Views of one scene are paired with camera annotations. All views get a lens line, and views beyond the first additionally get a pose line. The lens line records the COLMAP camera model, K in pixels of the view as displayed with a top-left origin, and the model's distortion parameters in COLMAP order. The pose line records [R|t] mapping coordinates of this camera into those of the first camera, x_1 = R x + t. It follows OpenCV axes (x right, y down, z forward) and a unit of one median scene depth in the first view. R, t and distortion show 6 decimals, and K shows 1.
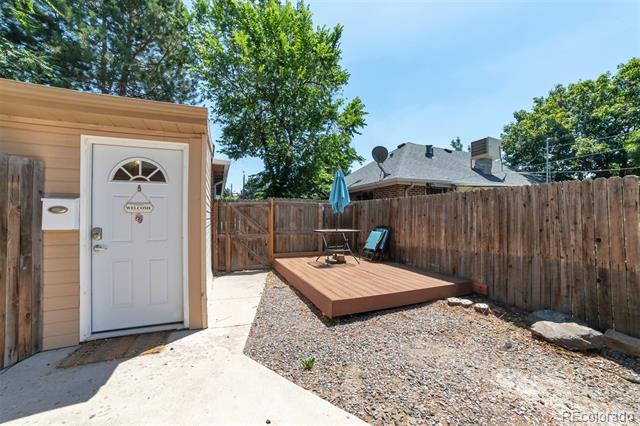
lens RADIAL K [[260.8, 0, 317.8], [0, 260.8, 211.1], [0, 0, 1]] dist [-0.022811, 0.004008]
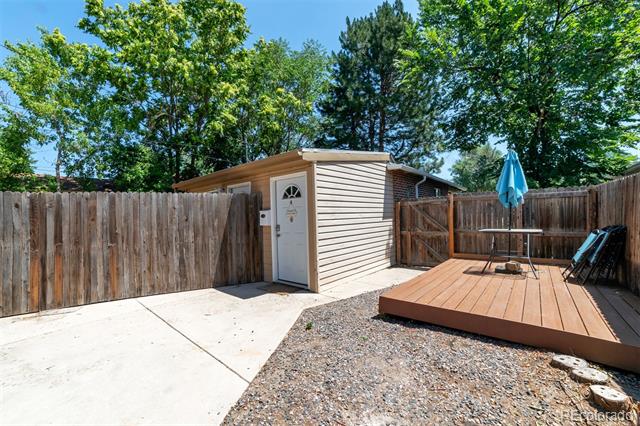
lens RADIAL K [[260.8, 0, 315.1], [0, 260.8, 216.5], [0, 0, 1]] dist [-0.022811, 0.004008]
pose [[0.464197, -0.018171, -0.885546, 0.911158], [0.051229, 0.998667, 0.006361, 0.004995], [0.884249, -0.048319, 0.464509, 0.319747]]
